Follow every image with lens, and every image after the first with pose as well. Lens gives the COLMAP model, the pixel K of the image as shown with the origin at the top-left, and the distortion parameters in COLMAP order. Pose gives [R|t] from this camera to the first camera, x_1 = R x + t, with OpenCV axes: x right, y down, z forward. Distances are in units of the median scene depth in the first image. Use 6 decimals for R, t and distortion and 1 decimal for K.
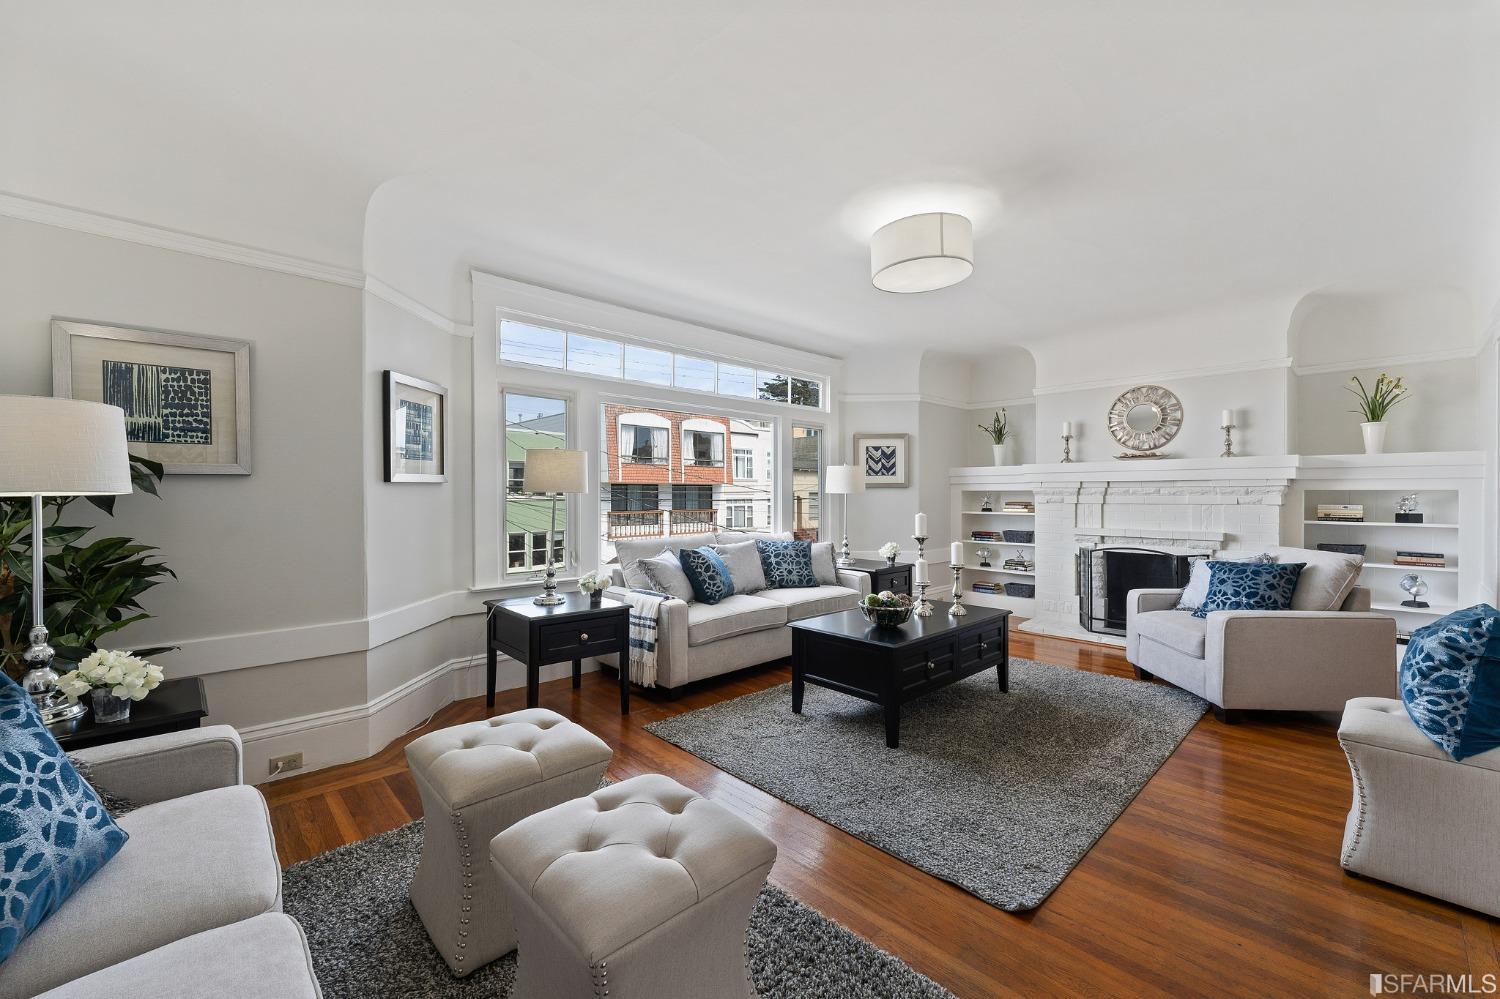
lens RADIAL K [[606.6, 0, 749.8], [0, 606.6, 492.2], [0, 0, 1]] dist [0.000799, 0.000087]
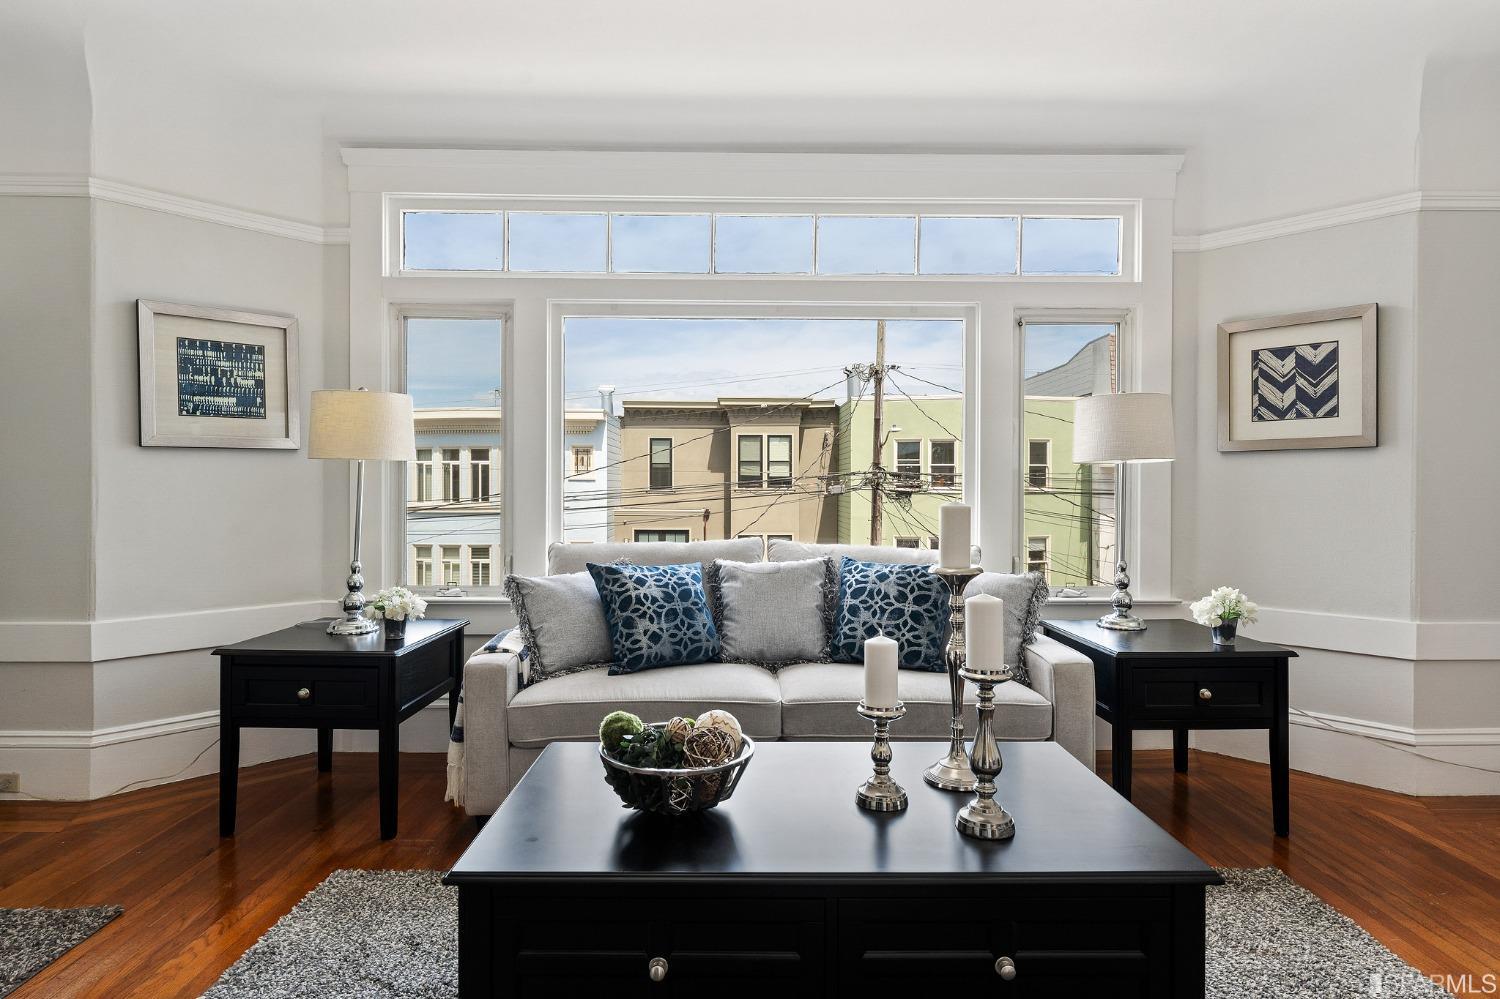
lens RADIAL K [[814.9, 0, 750.0], [0, 814.9, 499.5], [0, 0, 1]] dist [0.001456, 0.000181]
pose [[0.738733, 0.009611, -0.673930, 0.314985], [0.001252, 0.999877, 0.015631, 0.016531], [0.673997, -0.012391, 0.738630, 0.363137]]
